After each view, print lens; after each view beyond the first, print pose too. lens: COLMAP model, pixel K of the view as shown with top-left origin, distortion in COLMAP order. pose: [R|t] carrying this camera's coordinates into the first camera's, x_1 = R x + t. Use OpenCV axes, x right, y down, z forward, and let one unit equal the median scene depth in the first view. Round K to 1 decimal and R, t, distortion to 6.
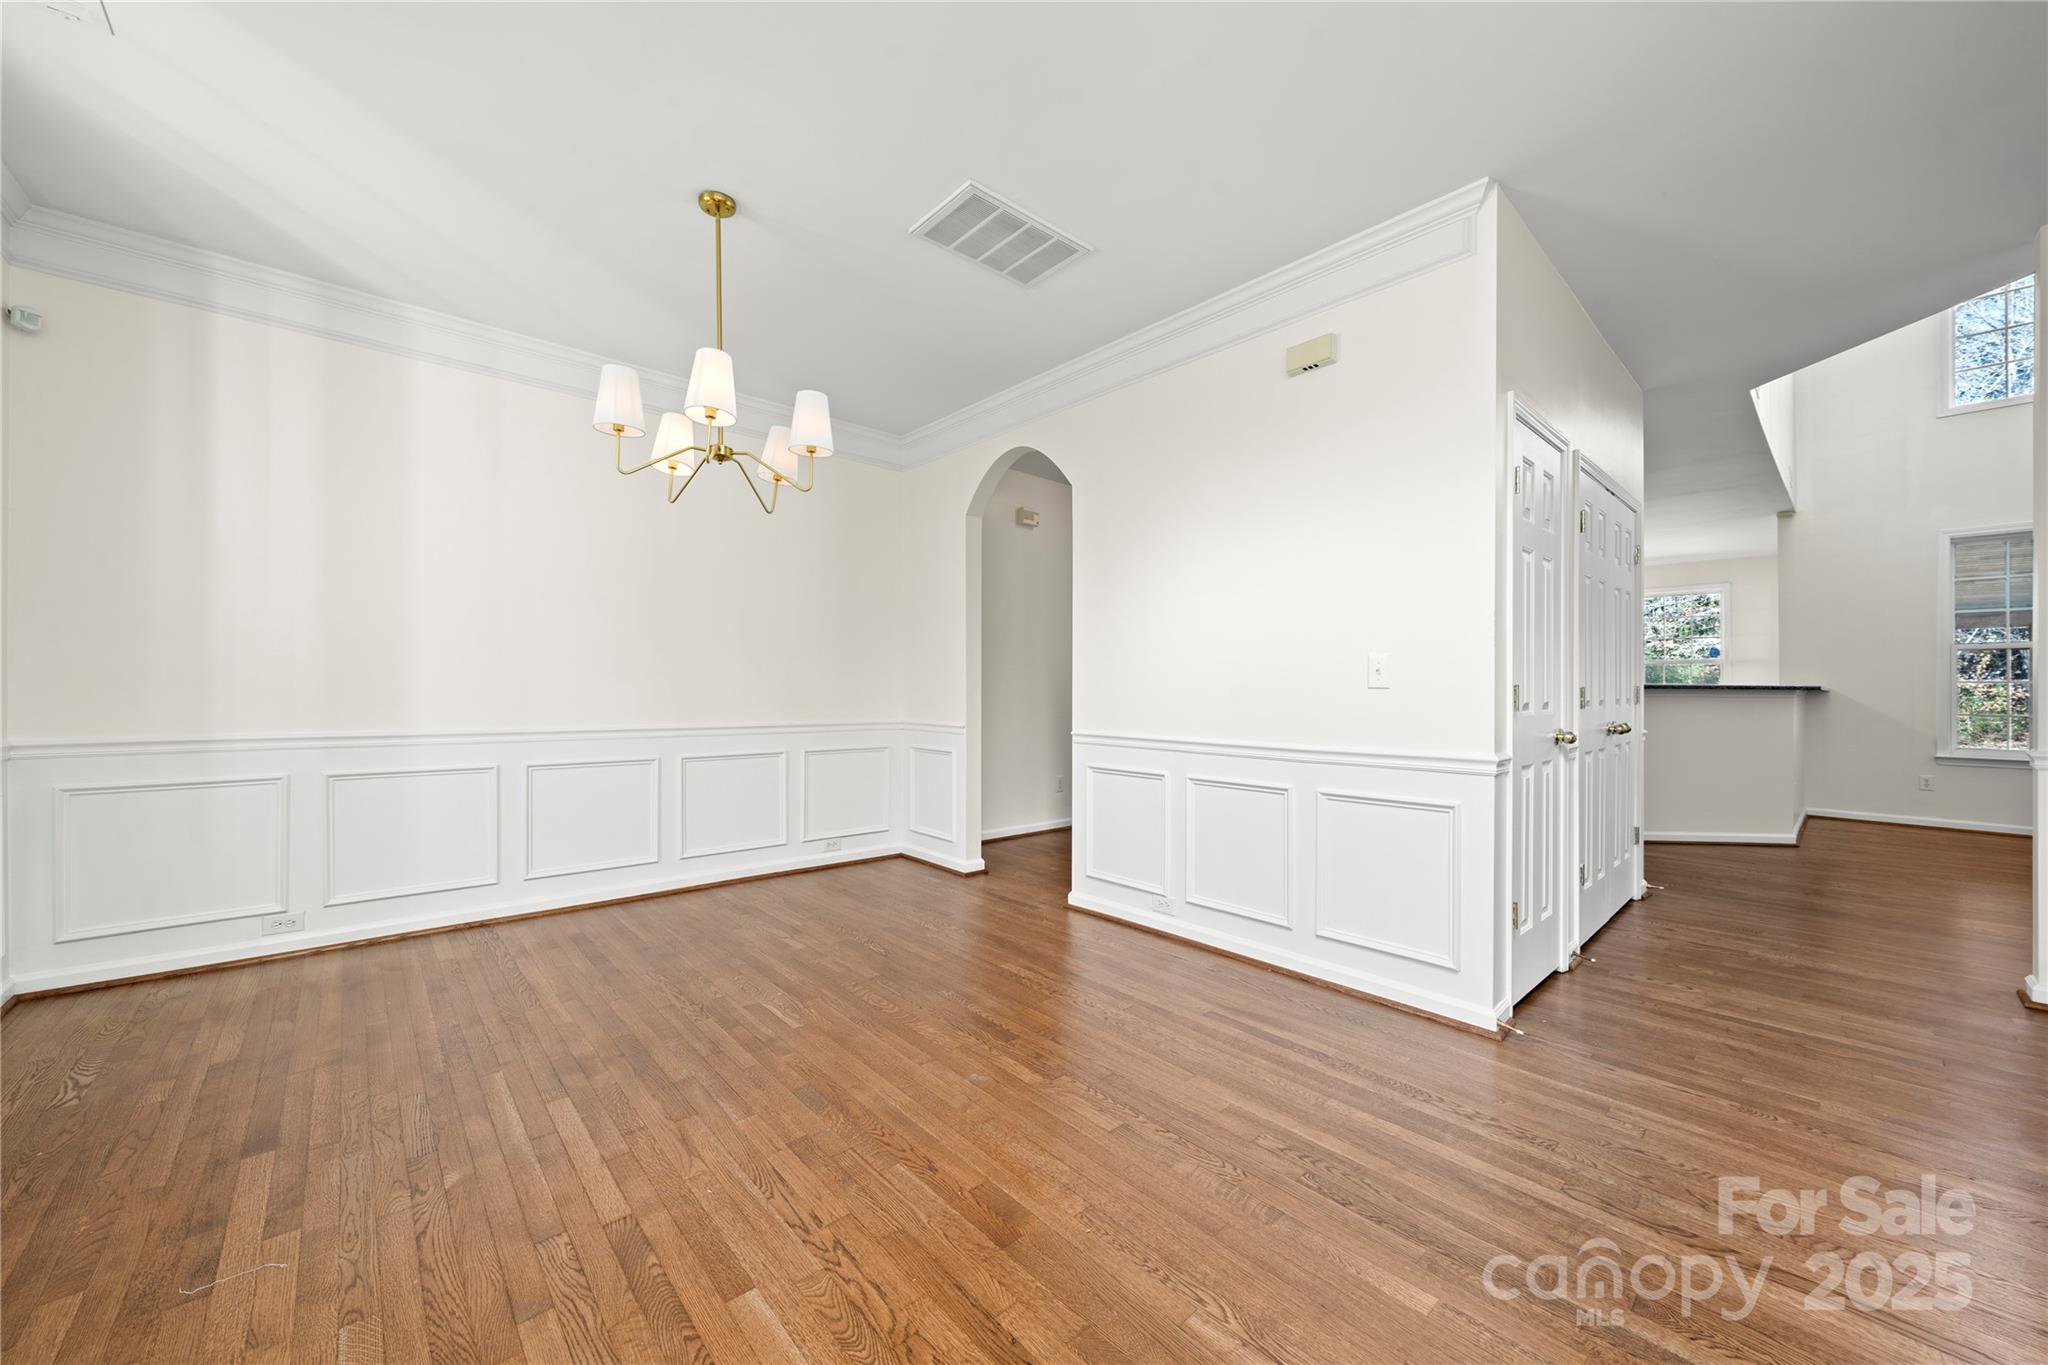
lens RADIAL K [[755.3, 0, 1019.4], [0, 755.3, 689.7], [0, 0, 1]] dist [-0.000232, 0.000099]
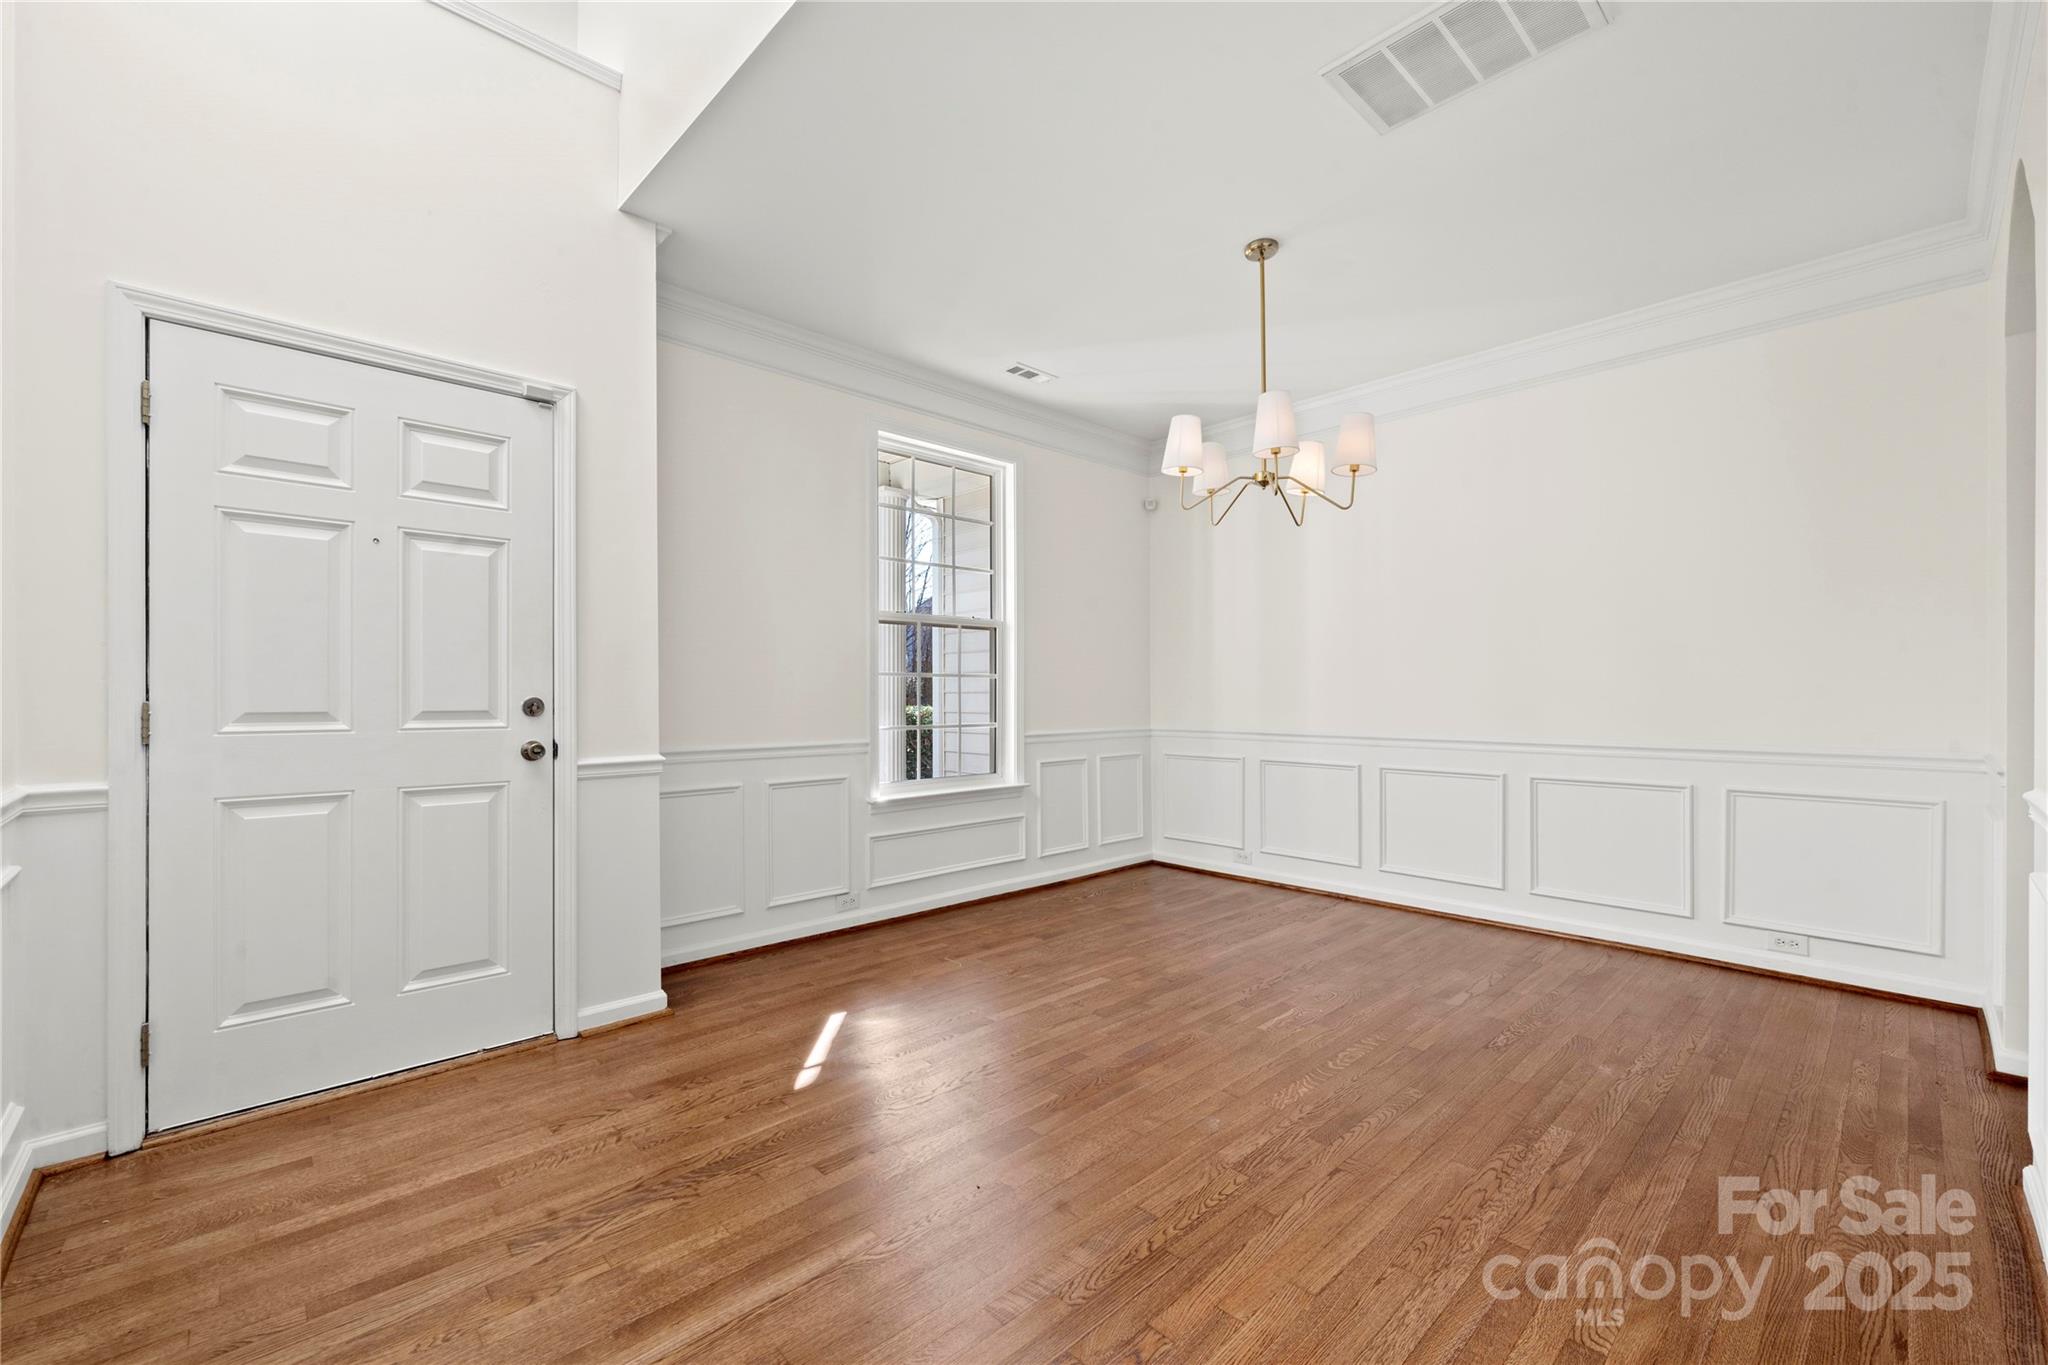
lens RADIAL K [[830.1, 0, 1005.7], [0, 830.1, 701.0], [0, 0, 1]] dist [-0.001004, 0.000499]
pose [[0.014974, -0.001879, -0.999886, 0.721139], [0.004234, 0.999989, -0.001816, 0.003987], [0.999879, -0.004206, 0.014982, 0.562007]]
